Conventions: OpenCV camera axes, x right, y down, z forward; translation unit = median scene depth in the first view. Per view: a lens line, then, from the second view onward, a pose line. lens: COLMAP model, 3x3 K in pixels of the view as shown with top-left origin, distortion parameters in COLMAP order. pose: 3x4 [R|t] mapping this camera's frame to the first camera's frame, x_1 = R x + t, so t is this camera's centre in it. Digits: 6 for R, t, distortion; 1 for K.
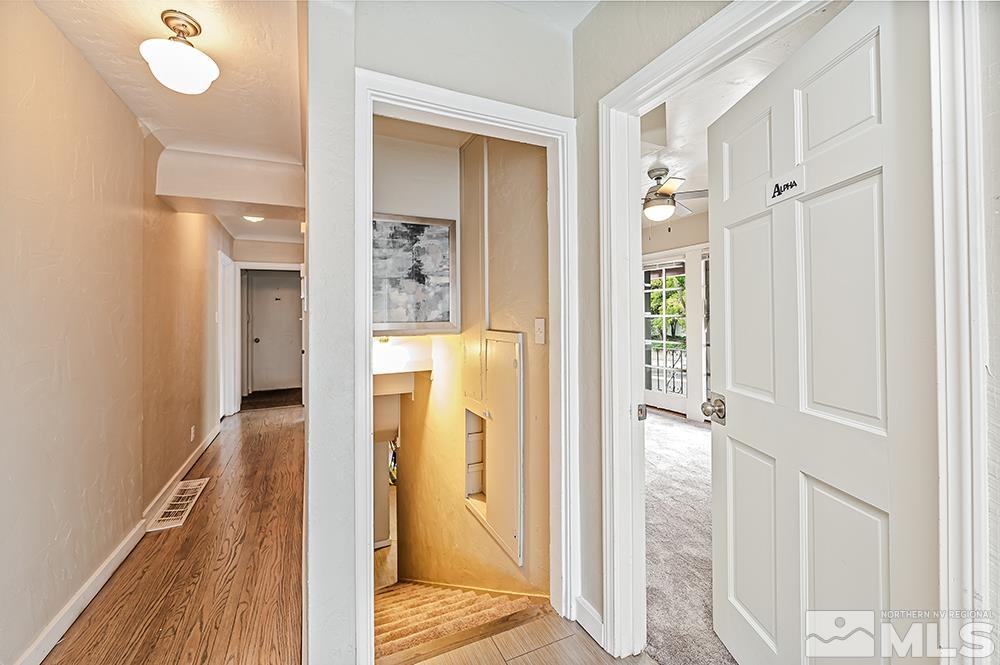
lens RADIAL K [[414.6, 0, 500.0], [0, 414.6, 332.5], [0, 0, 1]] dist [-0.000610, -0.000035]
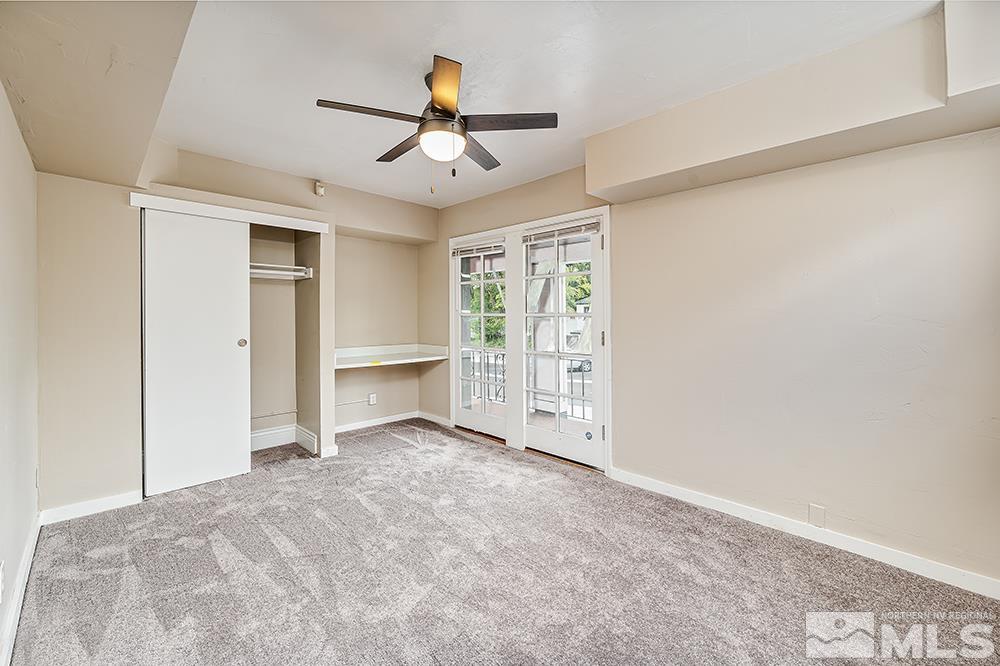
lens RADIAL K [[414.6, 0, 500.0], [0, 414.6, 333.0], [0, 0, 1]] dist [-0.000610, -0.000035]
pose [[0.942816, 0.000411, 0.333313, 0.183991], [-0.001962, 0.999989, 0.004319, -0.009459], [-0.333307, -0.004726, 0.942806, 0.273185]]
